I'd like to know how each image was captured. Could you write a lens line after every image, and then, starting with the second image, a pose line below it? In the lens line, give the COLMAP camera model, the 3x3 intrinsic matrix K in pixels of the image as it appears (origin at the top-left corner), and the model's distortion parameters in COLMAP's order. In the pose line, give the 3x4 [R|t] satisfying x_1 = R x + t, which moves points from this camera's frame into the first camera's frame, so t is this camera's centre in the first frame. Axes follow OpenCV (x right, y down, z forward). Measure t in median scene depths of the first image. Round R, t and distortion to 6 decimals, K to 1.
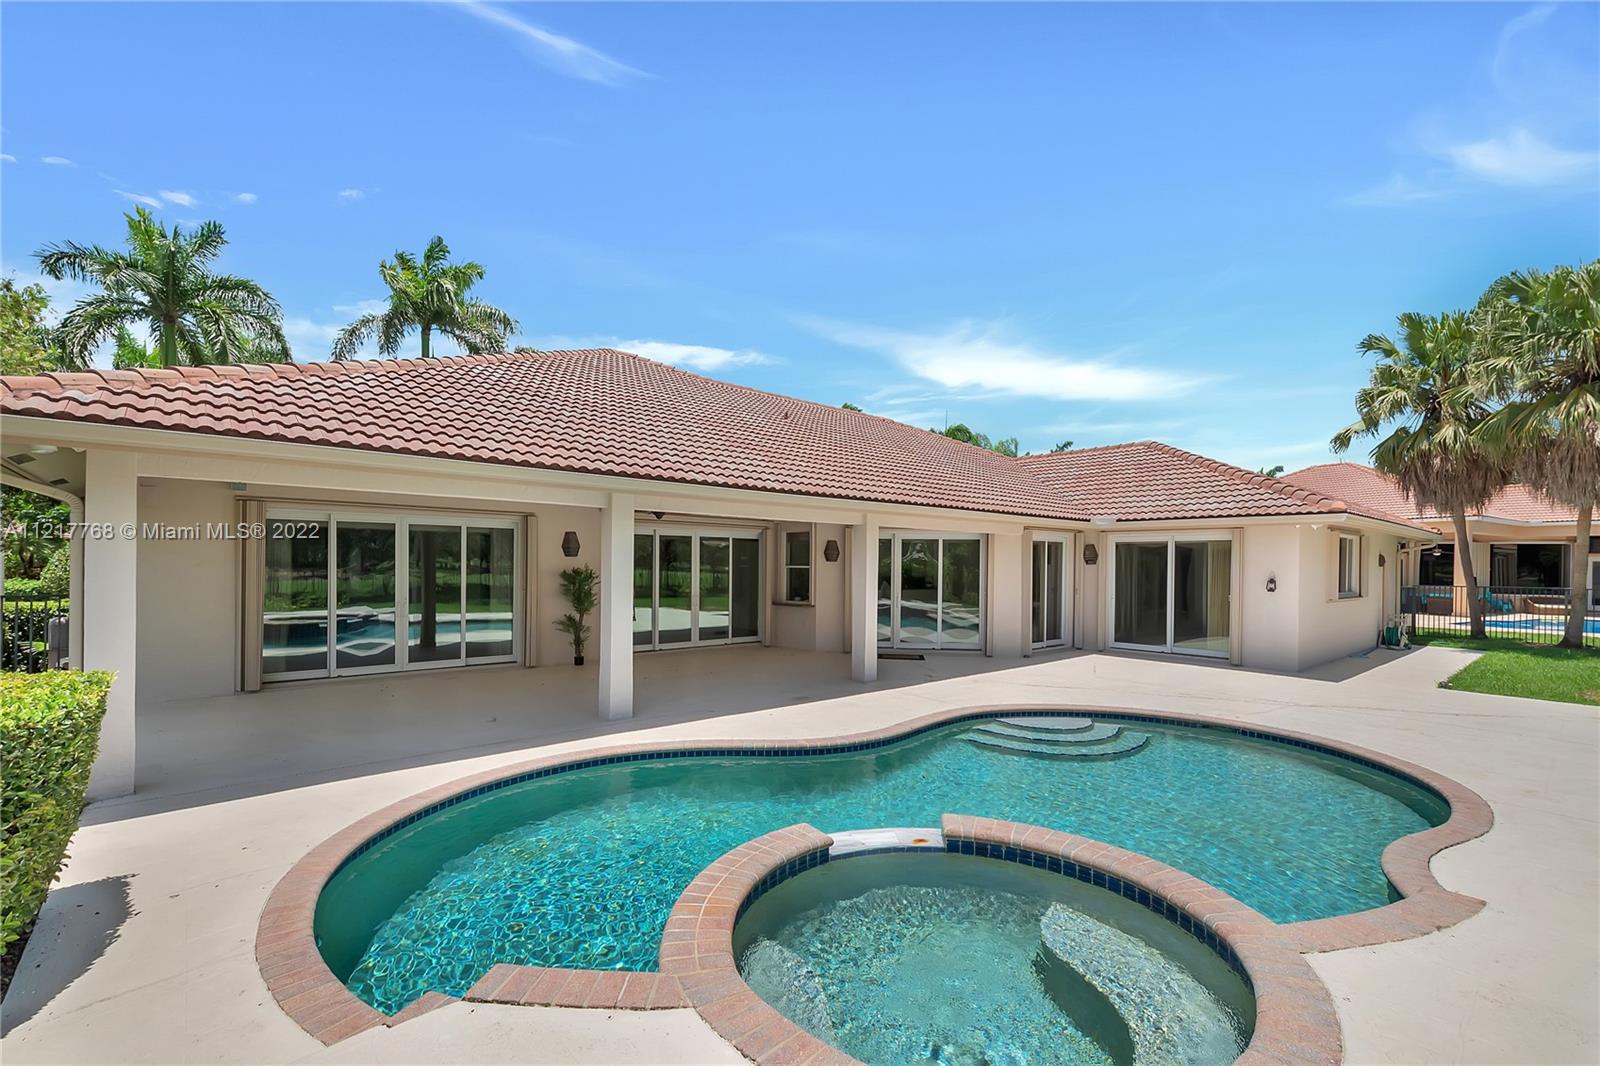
lens RADIAL K [[697.4, 0, 779.3], [0, 697.4, 564.7], [0, 0, 1]] dist [-0.001302, -0.003500]
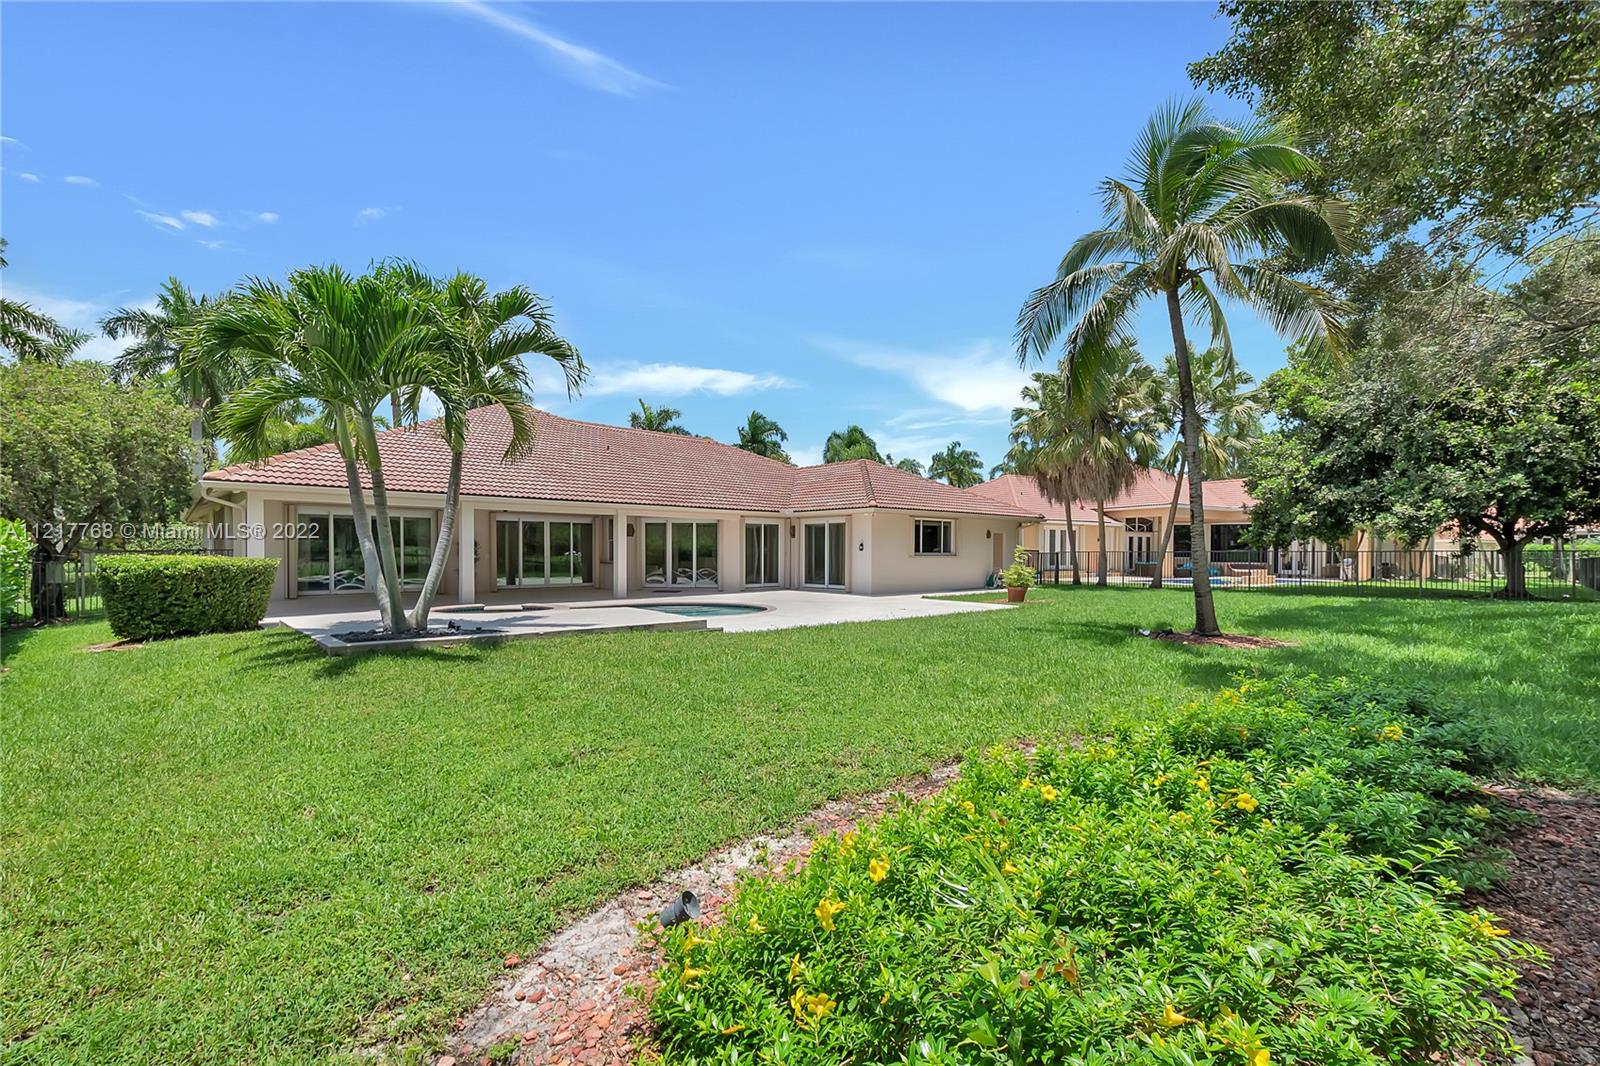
lens RADIAL K [[697.4, 0, 790.7], [0, 697.4, 532.0], [0, 0, 1]] dist [-0.001302, -0.003500]
pose [[0.999109, -0.005802, 0.041801, 0.399383], [0.006848, 0.999666, -0.024929, 0.030109], [-0.041642, 0.025193, 0.998815, -0.711466]]
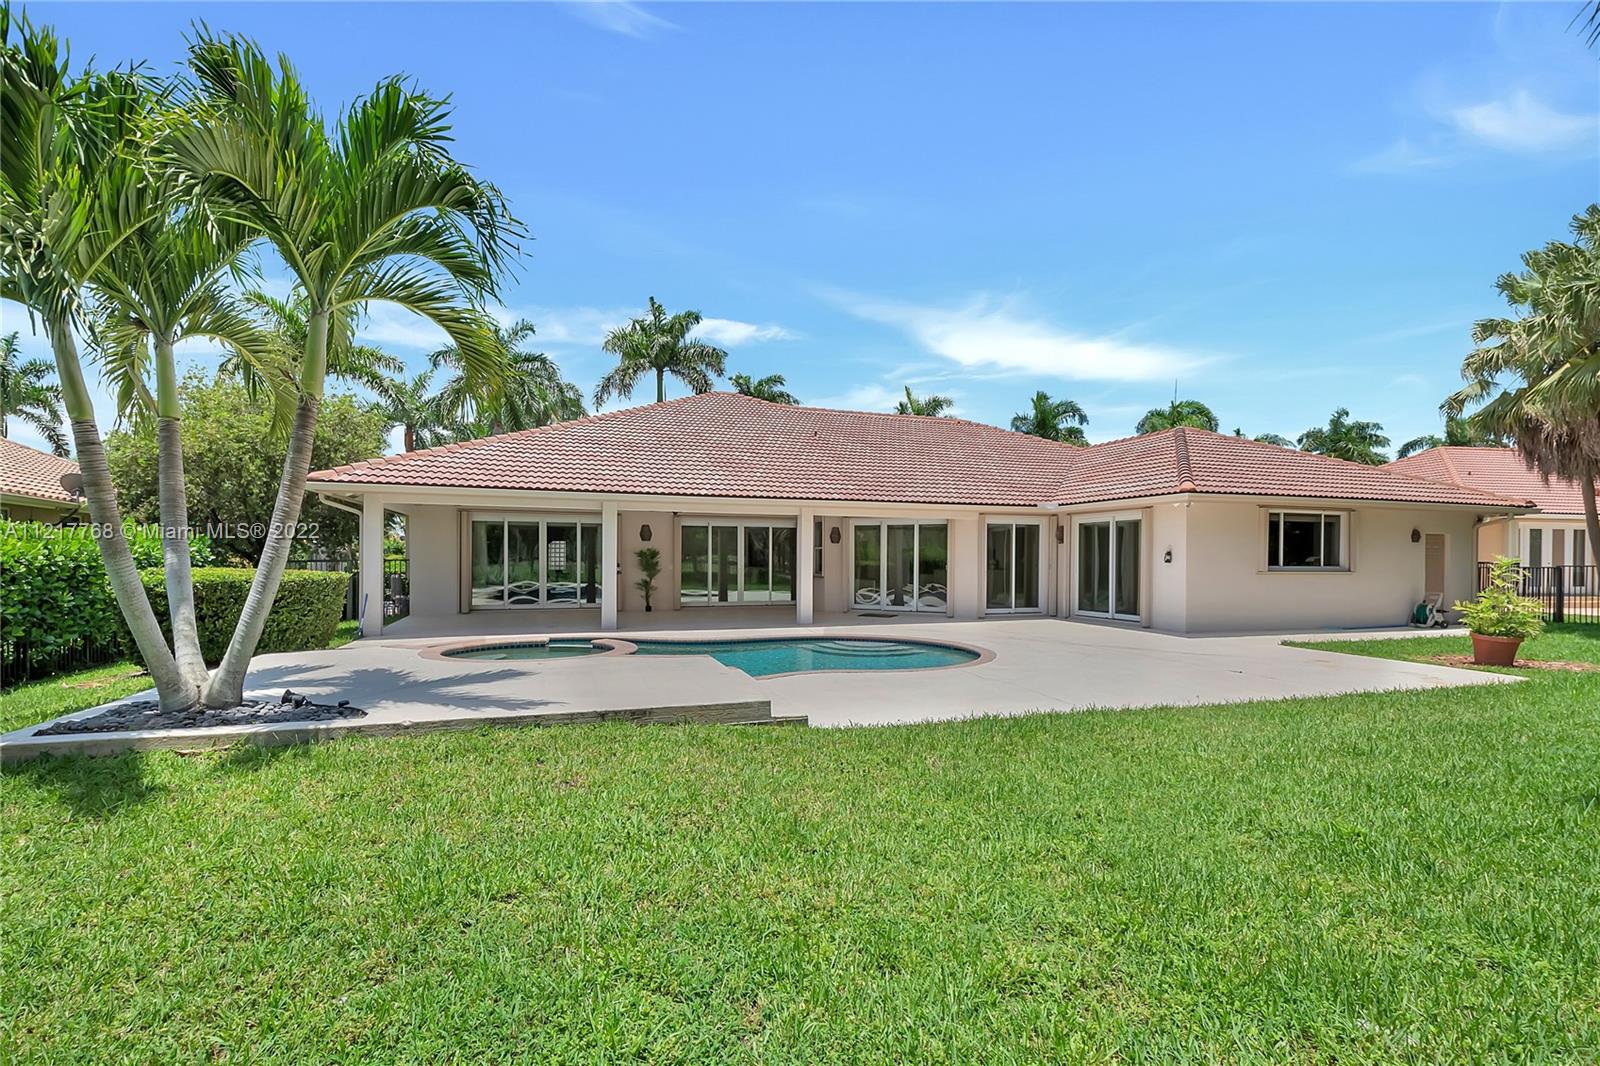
lens RADIAL K [[697.4, 0, 799.8], [0, 697.4, 559.7], [0, 0, 1]] dist [-0.001302, -0.003500]
pose [[0.927521, -0.004190, -0.373747, 0.512145], [0.004608, 0.999989, 0.000226, 0.026882], [0.373742, -0.001932, 0.927531, -0.250887]]
